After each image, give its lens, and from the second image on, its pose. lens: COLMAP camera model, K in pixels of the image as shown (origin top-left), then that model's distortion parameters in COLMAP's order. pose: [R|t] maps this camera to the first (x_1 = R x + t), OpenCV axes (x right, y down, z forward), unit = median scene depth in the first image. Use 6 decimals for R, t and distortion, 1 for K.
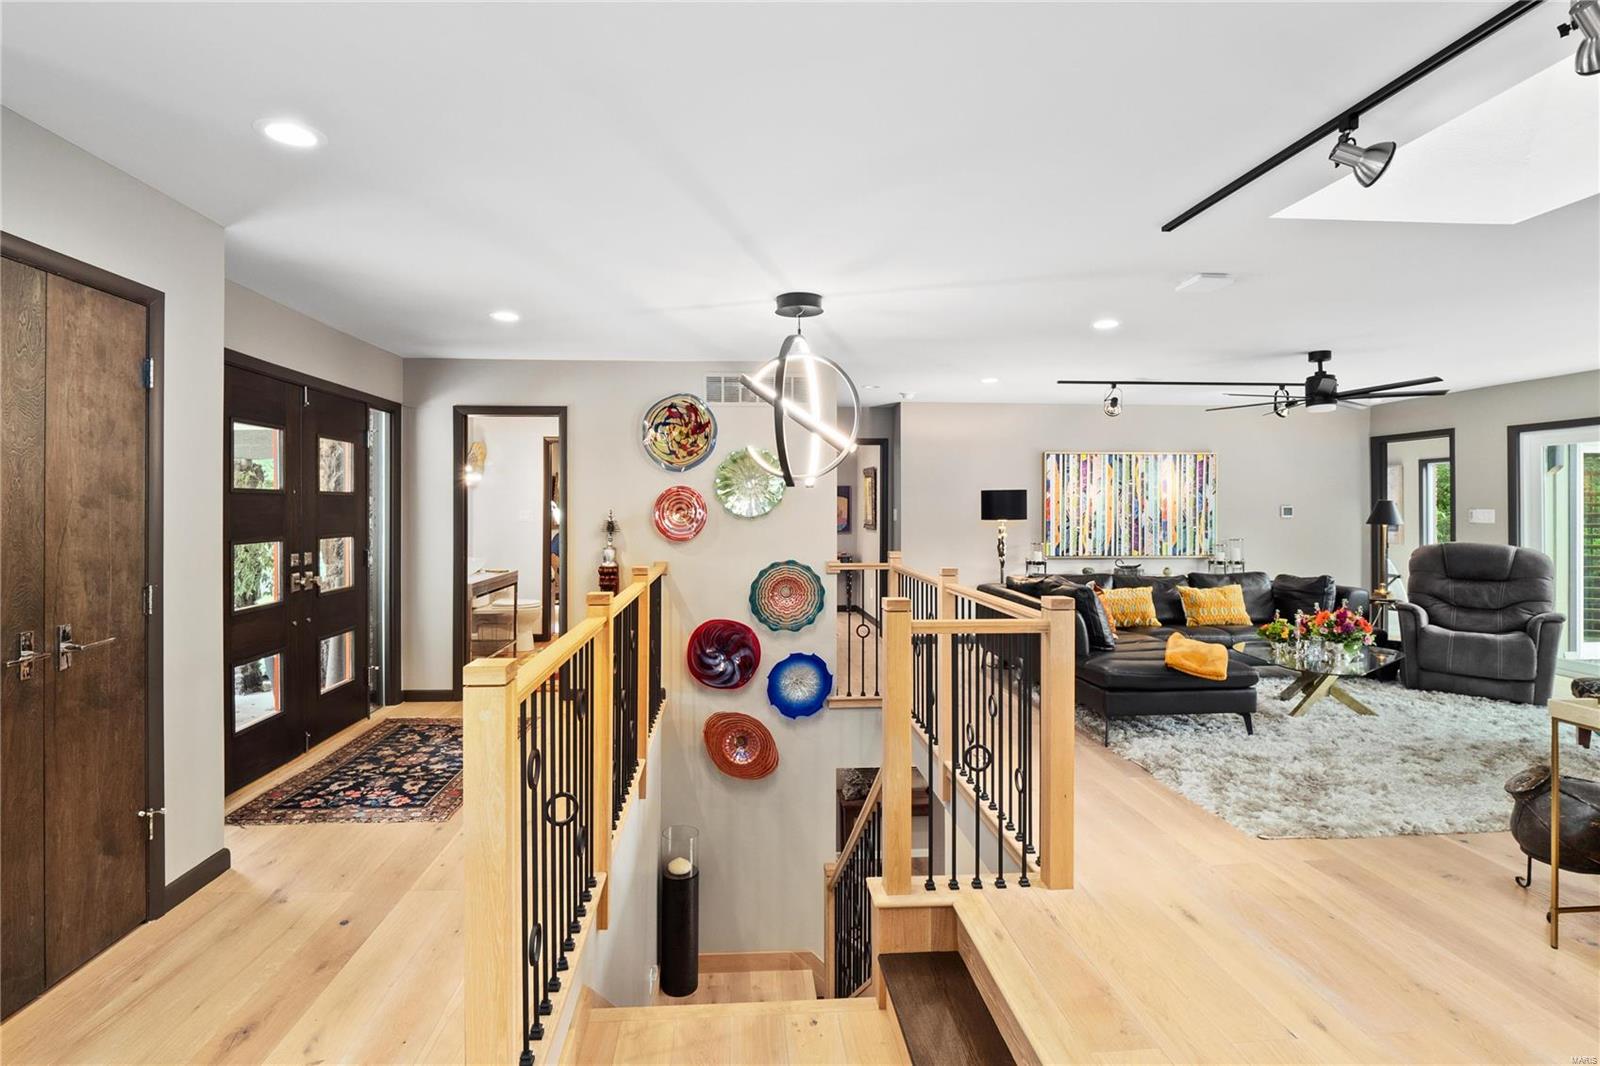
lens RADIAL K [[753.2, 0, 792.0], [0, 753.2, 507.7], [0, 0, 1]] dist [-0.019795, 0.003263]
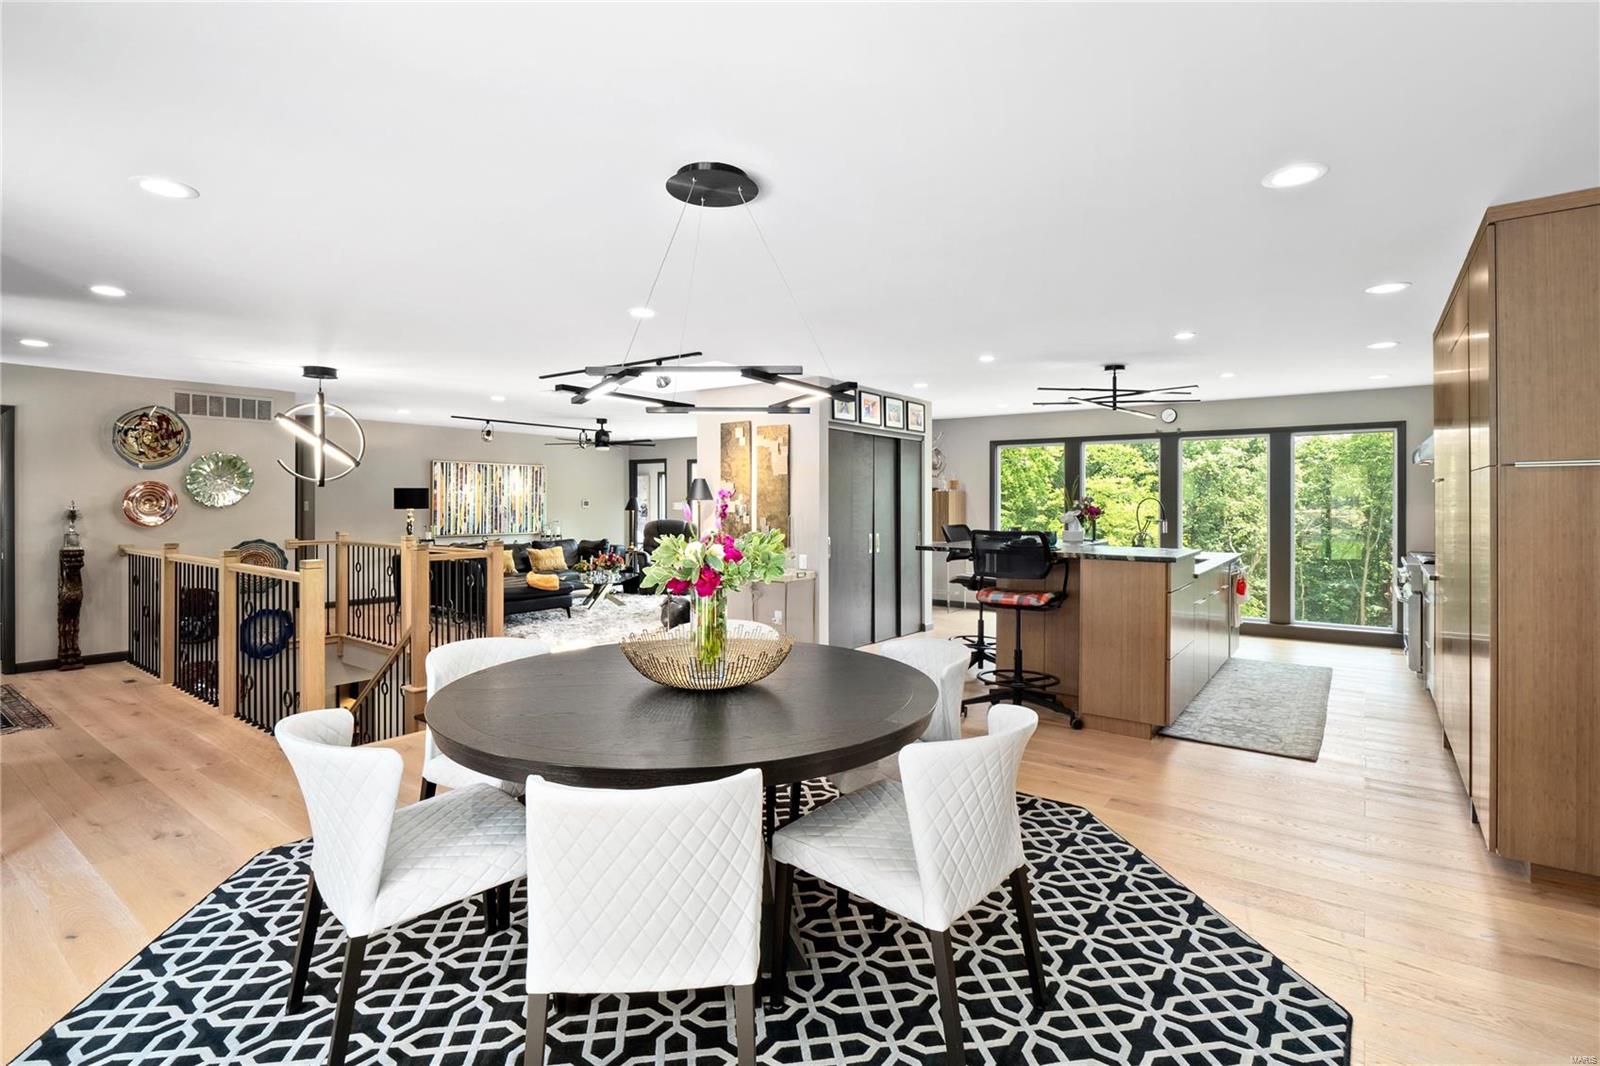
lens RADIAL K [[753.2, 0, 827.0], [0, 753.2, 502.2], [0, 0, 1]] dist [-0.019795, 0.003263]
pose [[0.623139, 0.002152, 0.782108, -0.405280], [-0.002456, 0.999997, -0.000794, 0.003312], [-0.782107, -0.001426, 0.623143, -0.602255]]
